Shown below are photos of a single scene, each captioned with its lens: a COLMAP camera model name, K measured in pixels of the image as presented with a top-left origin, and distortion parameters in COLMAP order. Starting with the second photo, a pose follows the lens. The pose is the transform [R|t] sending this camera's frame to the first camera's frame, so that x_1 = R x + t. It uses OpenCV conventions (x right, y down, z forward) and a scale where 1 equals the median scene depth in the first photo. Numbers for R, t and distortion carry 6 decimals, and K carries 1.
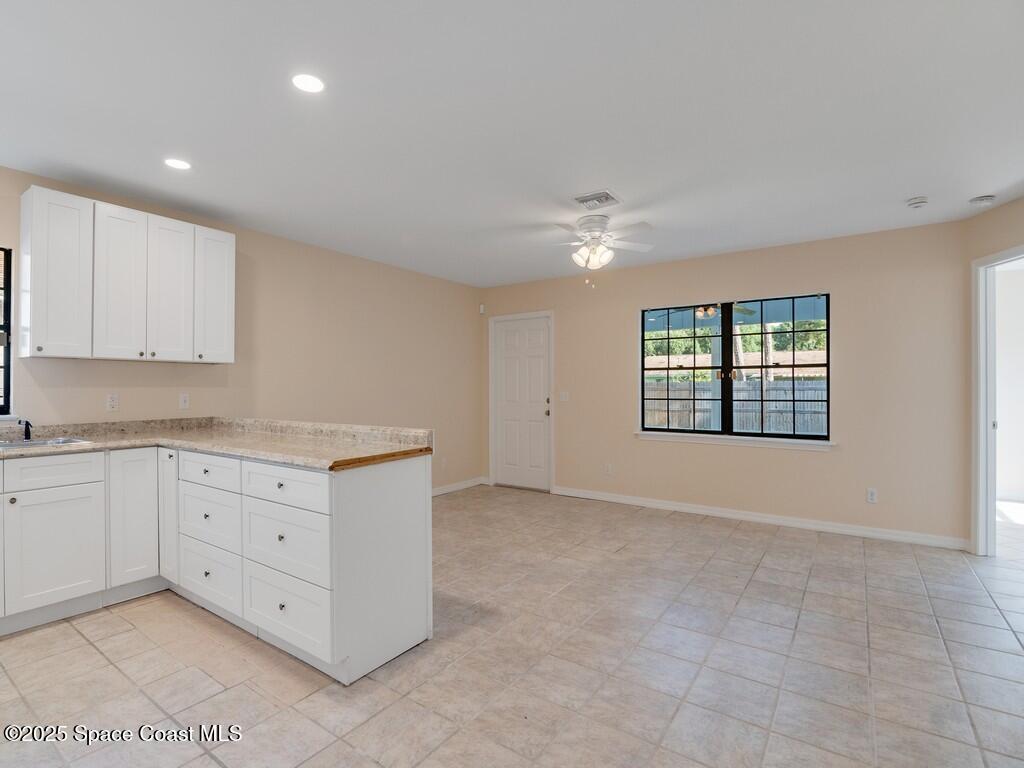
lens RADIAL K [[495.6, 0, 498.0], [0, 495.6, 385.5], [0, 0, 1]] dist [-0.000131, -0.009671]
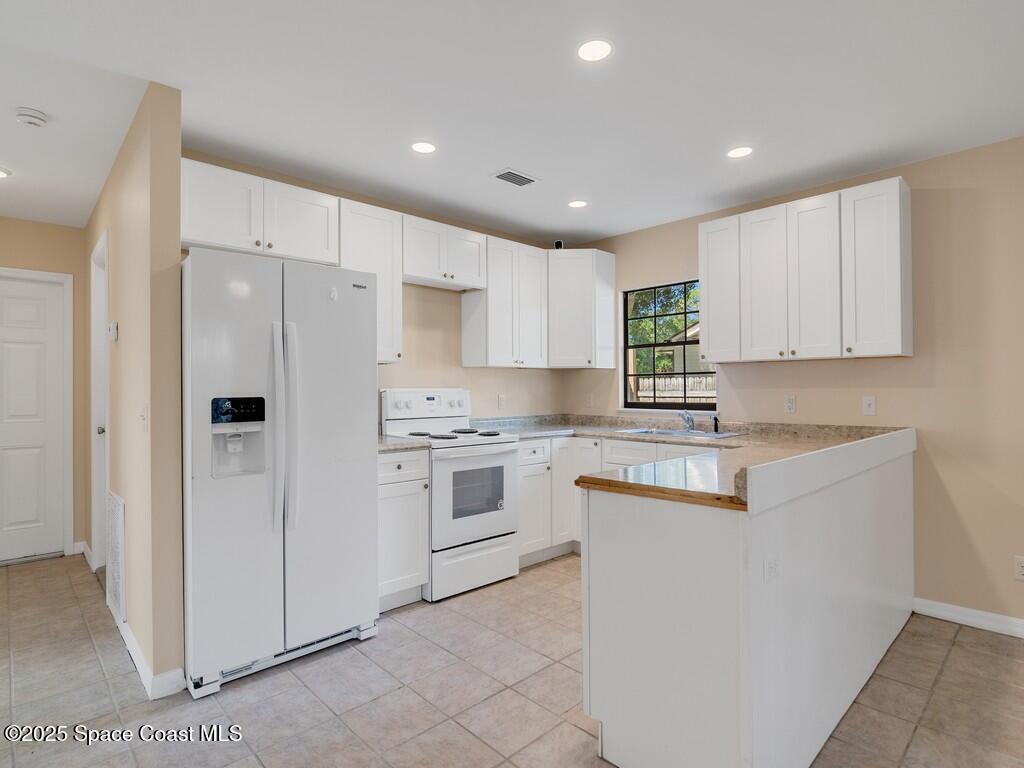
lens RADIAL K [[534.3, 0, 501.2], [0, 534.3, 383.0], [0, 0, 1]] dist [-0.000063, -0.014167]
pose [[-0.193406, -0.010971, -0.981058, 0.391223], [0.007854, 0.999888, -0.012730, 0.001734], [0.981087, -0.010167, -0.193298, 0.671817]]
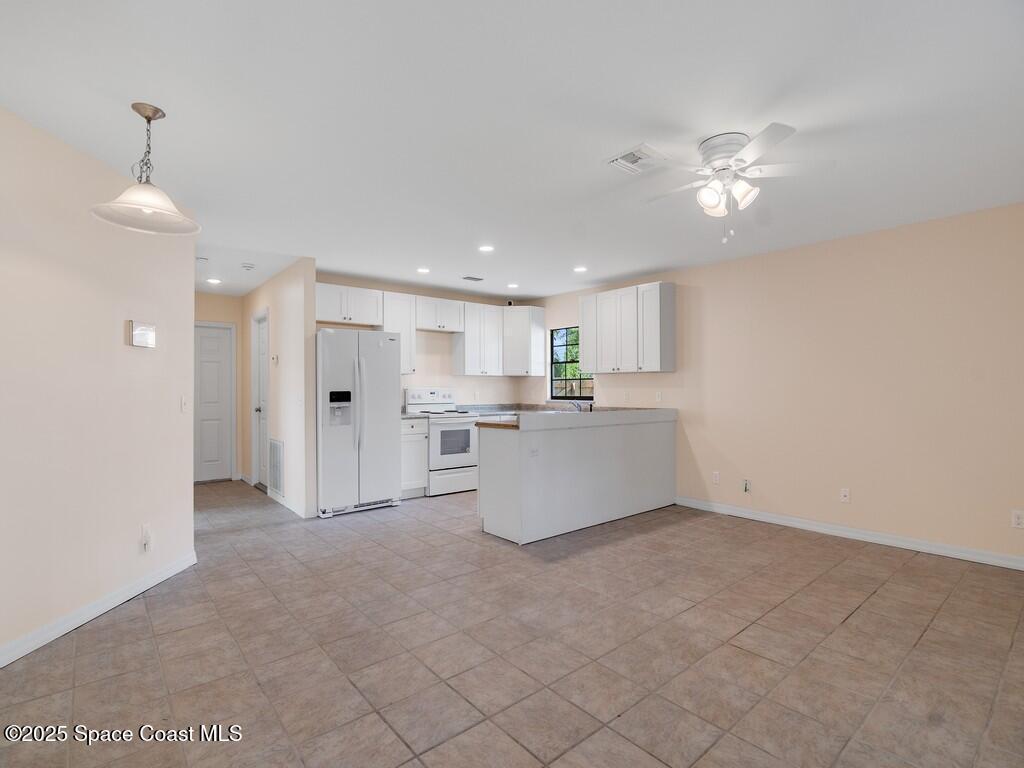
lens RADIAL K [[495.6, 0, 498.0], [0, 495.6, 385.5], [0, 0, 1]] dist [-0.000131, -0.009671]
pose [[-0.260404, -0.005835, -0.965482, 1.127603], [0.005772, 0.999954, -0.007600, 0.006102], [0.965482, -0.007552, -0.260359, 1.068582]]
